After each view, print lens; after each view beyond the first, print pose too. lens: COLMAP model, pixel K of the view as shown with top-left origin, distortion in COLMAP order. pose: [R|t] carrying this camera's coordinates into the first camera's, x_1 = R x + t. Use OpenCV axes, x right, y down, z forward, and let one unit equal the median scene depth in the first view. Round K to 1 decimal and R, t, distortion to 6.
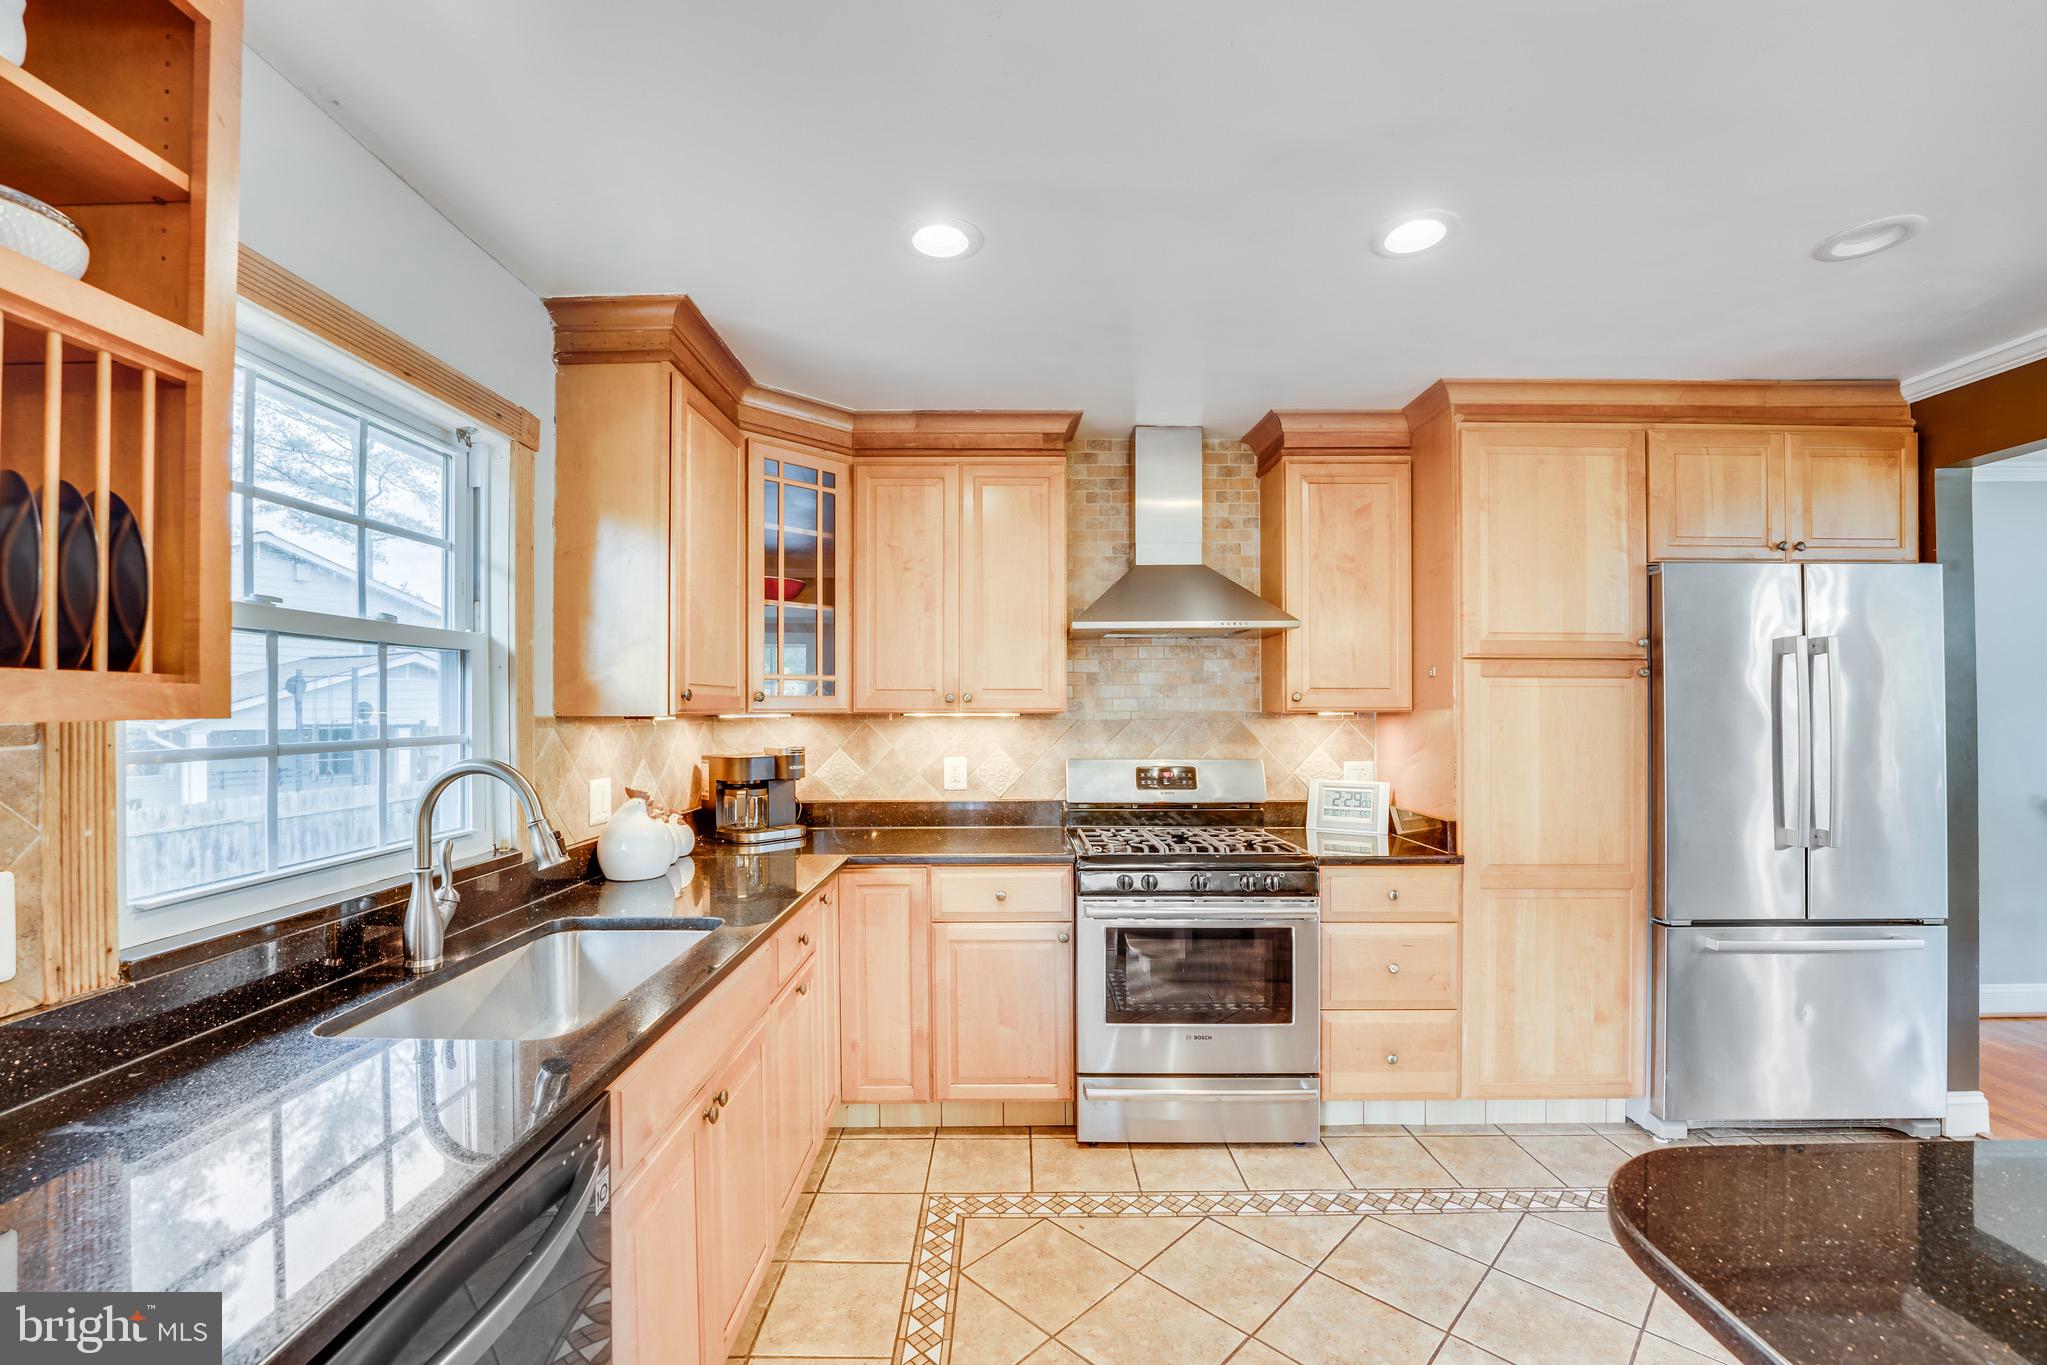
lens RADIAL K [[839.1, 0, 1011.4], [0, 839.1, 700.8], [0, 0, 1]] dist [-0.020586, 0.000097]
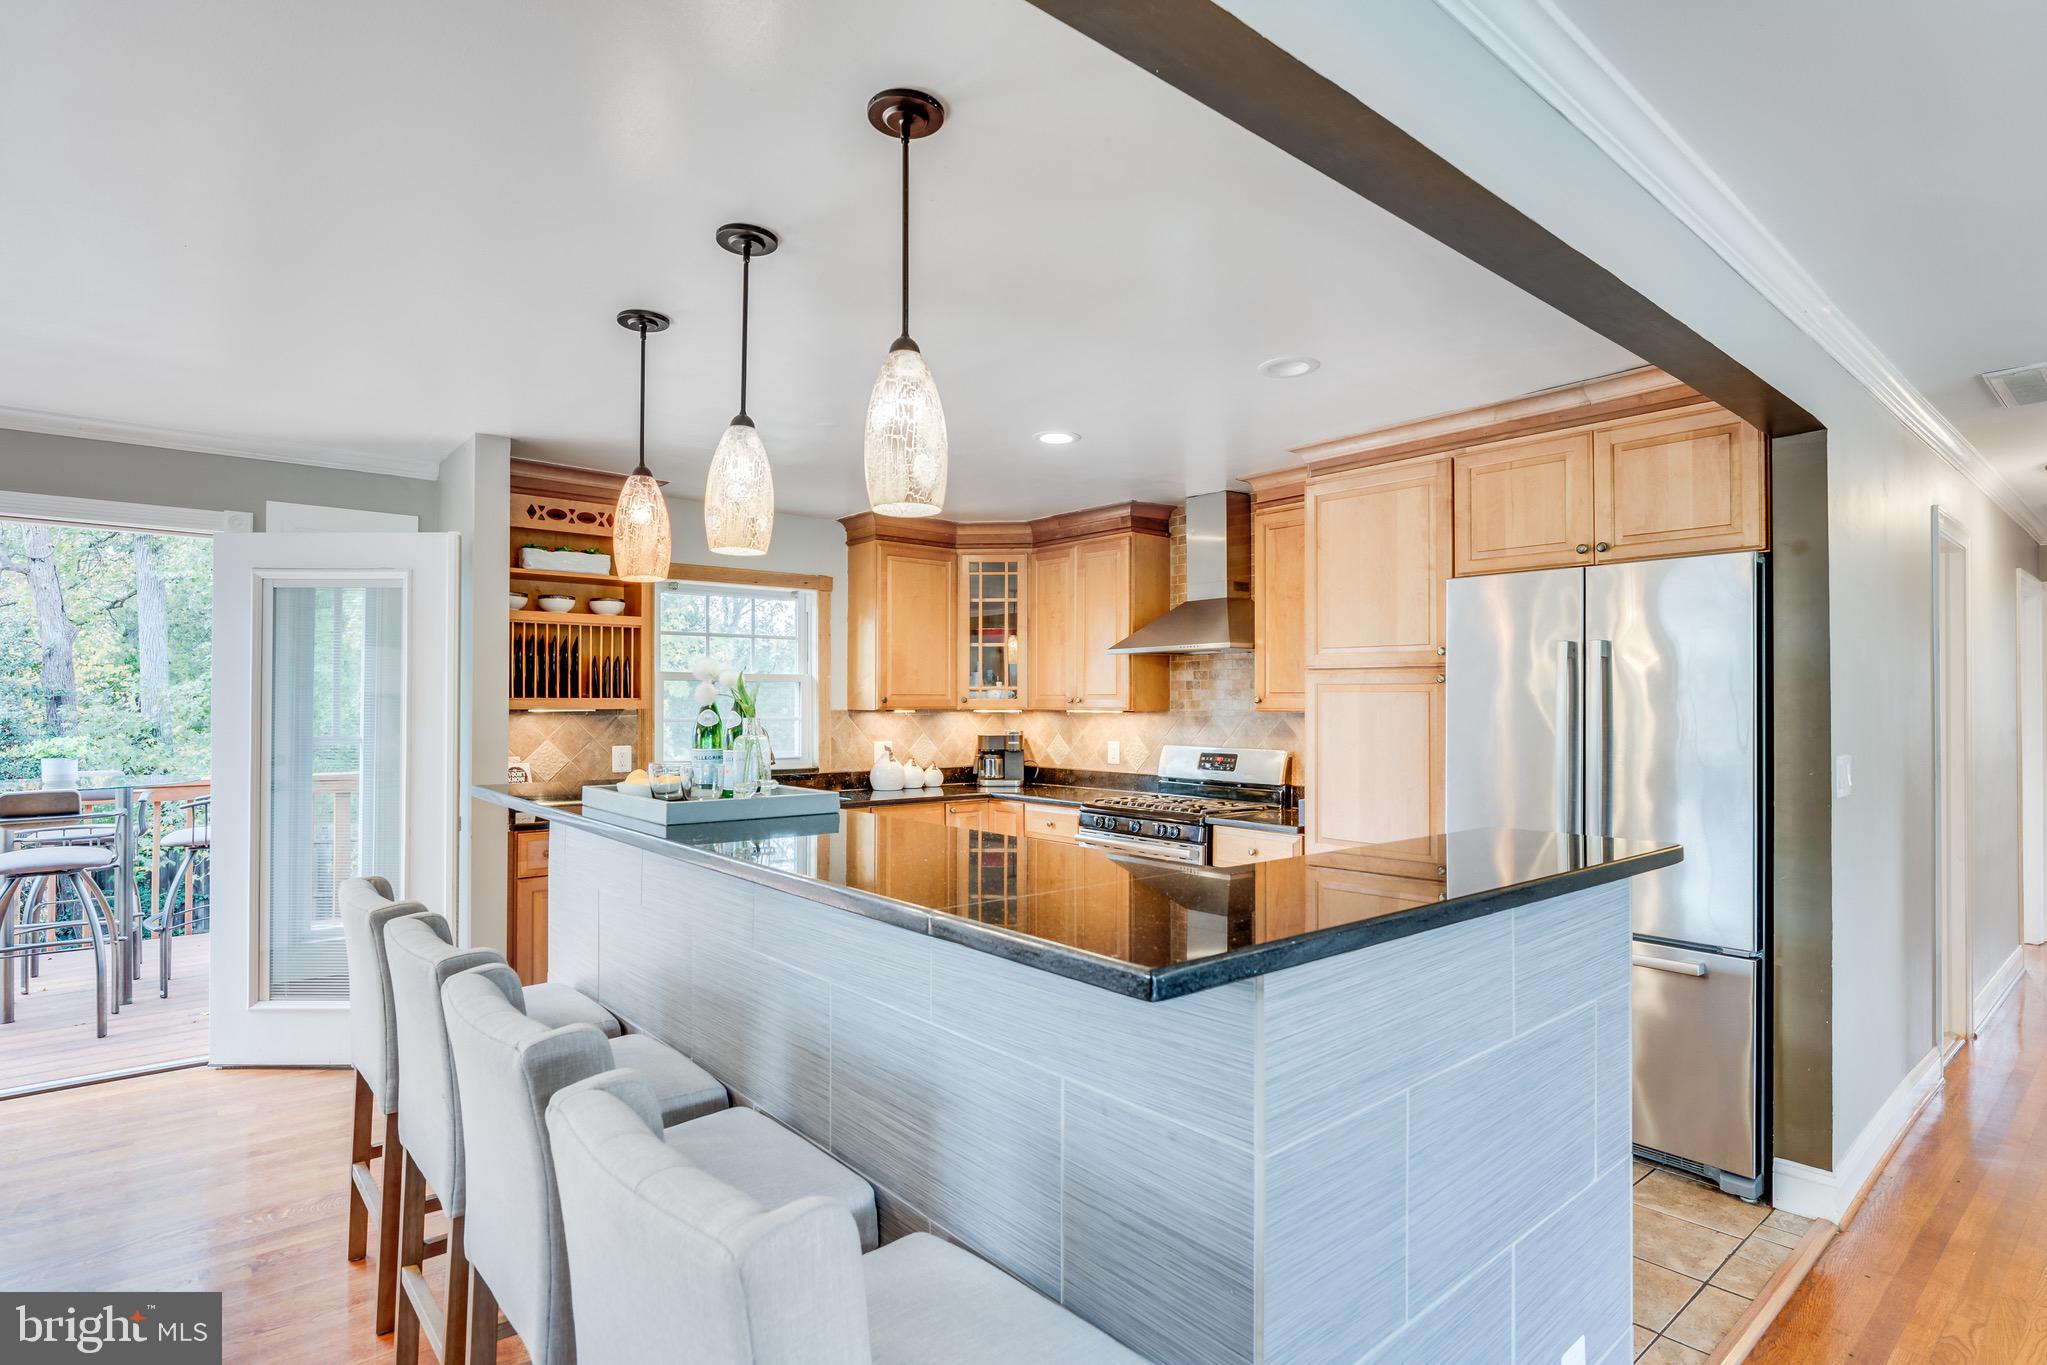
lens RADIAL K [[1027.5, 0, 1030.1], [0, 1027.5, 690.5], [0, 0, 1]] dist [-0.003889, -0.000663]
pose [[0.656805, -0.006267, -0.754035, 1.432750], [0.002791, 0.999979, -0.005880, -0.011648], [0.754056, 0.001758, 0.656808, -0.316776]]
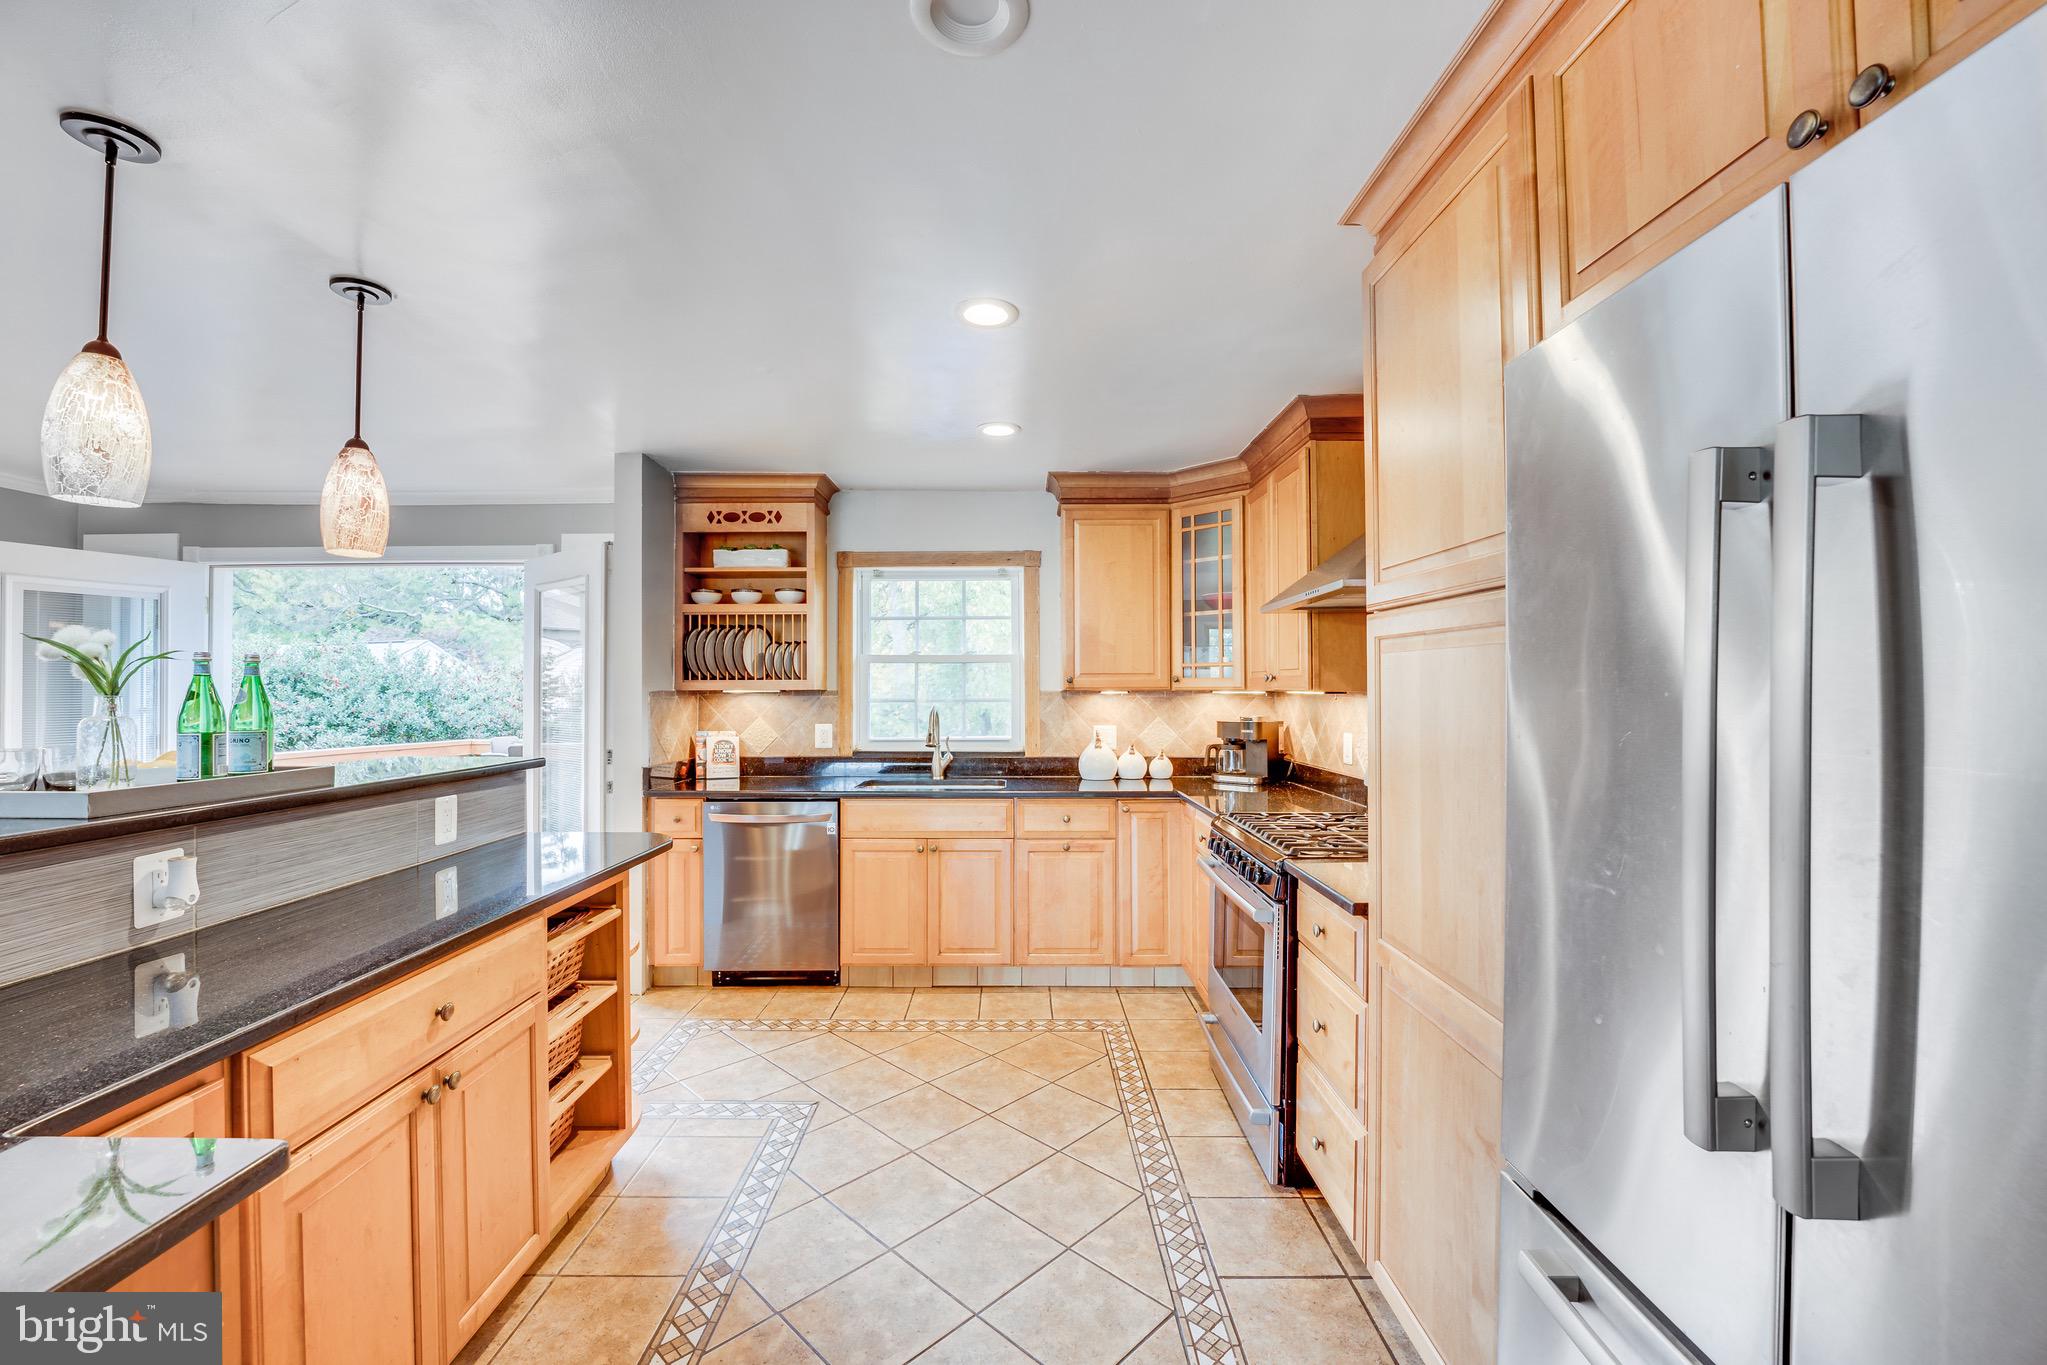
lens RADIAL K [[851.0, 0, 1031.2], [0, 851.0, 679.2], [0, 0, 1]] dist [-0.021536, -0.000157]
pose [[0.015128, -0.010207, -0.999833, 1.228668], [0.009934, 0.999900, -0.010057, 0.008222], [0.999836, -0.009780, 0.015228, 0.725380]]
